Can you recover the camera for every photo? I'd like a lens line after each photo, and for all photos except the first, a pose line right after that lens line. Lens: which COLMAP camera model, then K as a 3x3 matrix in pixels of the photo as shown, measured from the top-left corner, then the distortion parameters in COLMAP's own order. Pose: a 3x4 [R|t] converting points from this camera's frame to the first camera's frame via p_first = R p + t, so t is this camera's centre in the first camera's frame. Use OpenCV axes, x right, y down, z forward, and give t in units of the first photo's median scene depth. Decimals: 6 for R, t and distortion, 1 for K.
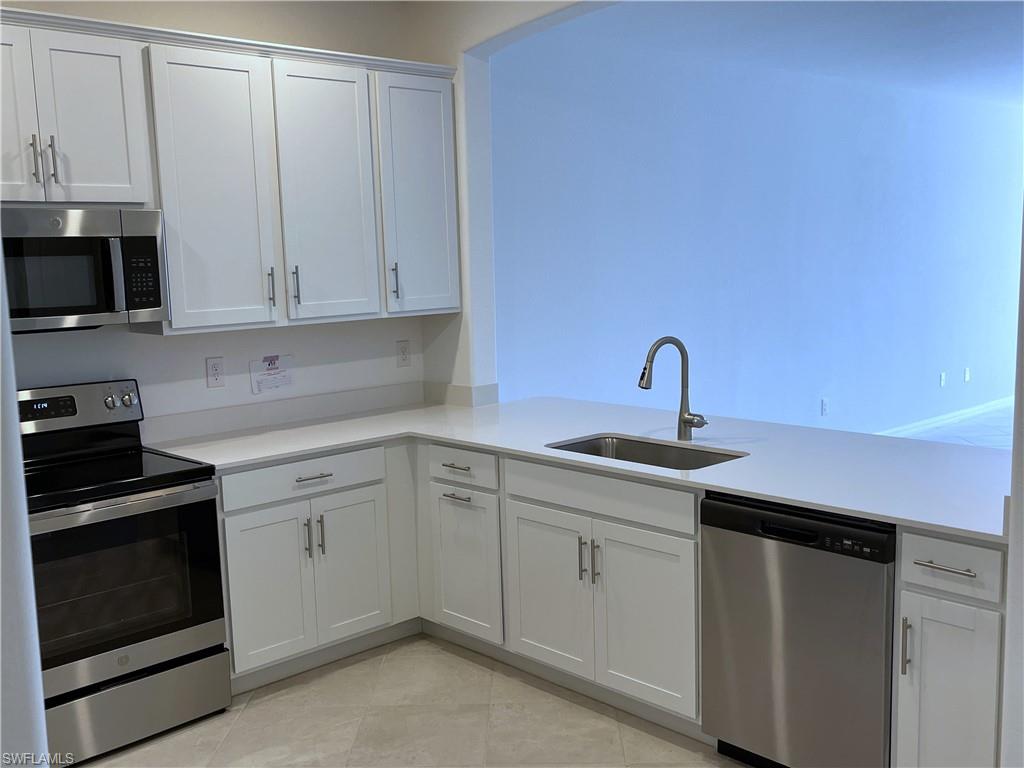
lens RADIAL K [[1011.0, 0, 512.0], [0, 1011.0, 384.0], [0, 0, 1]] dist [-0.126132, -0.000221]
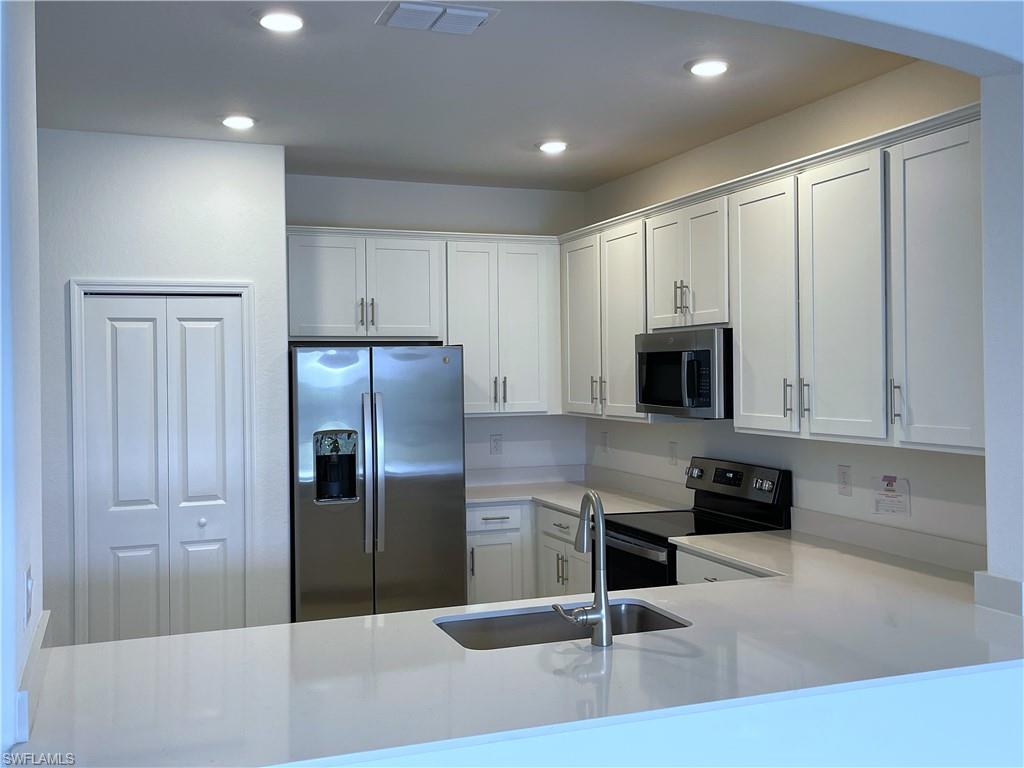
lens RADIAL K [[1005.4, 0, 512.0], [0, 1005.4, 384.0], [0, 0, 1]] dist [0.024908, 0.006868]
pose [[-0.401625, 0.032301, -0.915234, 0.745184], [-0.107330, 0.990830, 0.082068, -0.151247], [0.909493, 0.131193, -0.394476, 1.049215]]
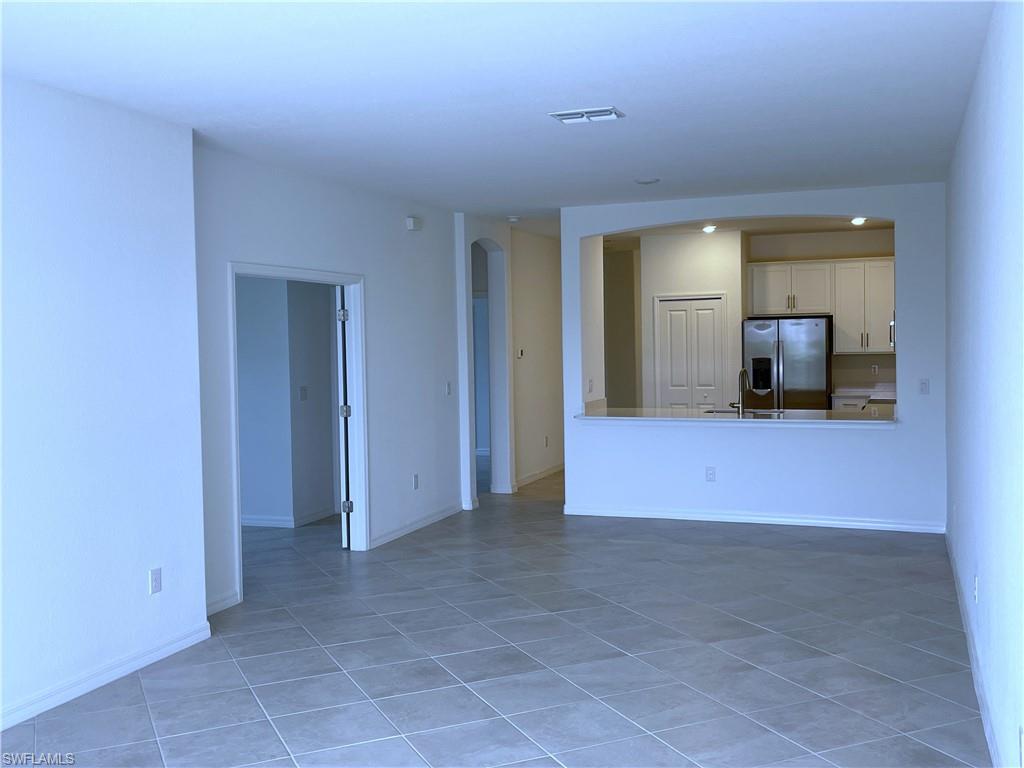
lens RADIAL K [[1005.4, 0, 512.0], [0, 1005.4, 384.0], [0, 0, 1]] dist [0.024908, 0.006868]
pose [[-0.914740, 0.048709, -0.401097, 1.217808], [-0.023696, 0.984531, 0.173601, -0.296014], [0.403348, 0.168304, -0.899436, 2.112616]]
